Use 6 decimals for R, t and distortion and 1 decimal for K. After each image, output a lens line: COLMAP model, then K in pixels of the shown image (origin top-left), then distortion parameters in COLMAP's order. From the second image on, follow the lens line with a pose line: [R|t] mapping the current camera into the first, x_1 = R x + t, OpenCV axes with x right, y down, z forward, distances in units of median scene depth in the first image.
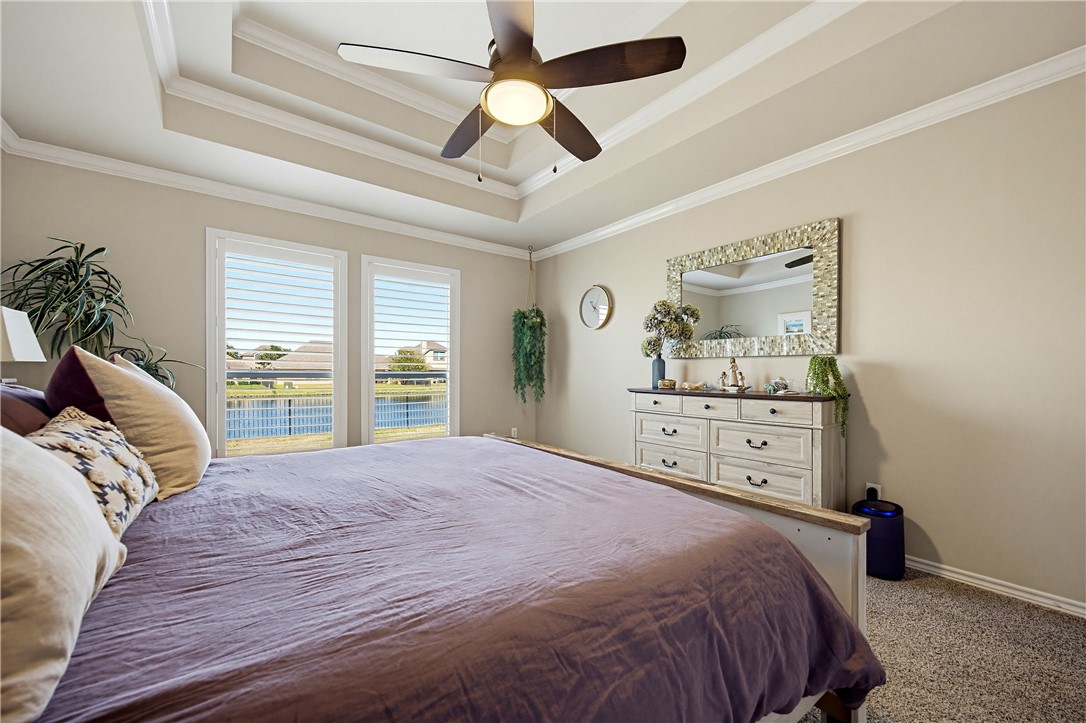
lens RADIAL K [[430.8, 0, 538.7], [0, 430.8, 368.2], [0, 0, 1]] dist [0.001785, -0.001082]
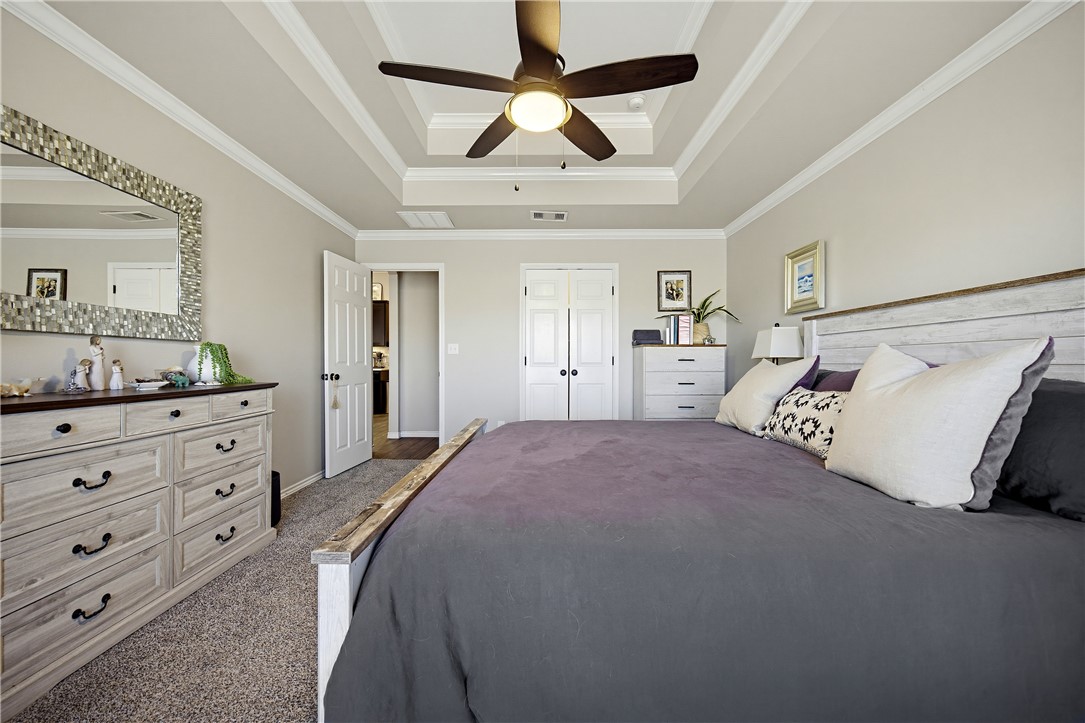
lens RADIAL K [[430.4, 0, 542.1], [0, 430.4, 361.5], [0, 0, 1]] dist [0.001785, -0.001082]
pose [[-0.811911, -0.002148, 0.583777, -0.388197], [-0.007145, 0.999955, -0.006258, 0.010116], [-0.583738, -0.009252, -0.811890, 1.067725]]
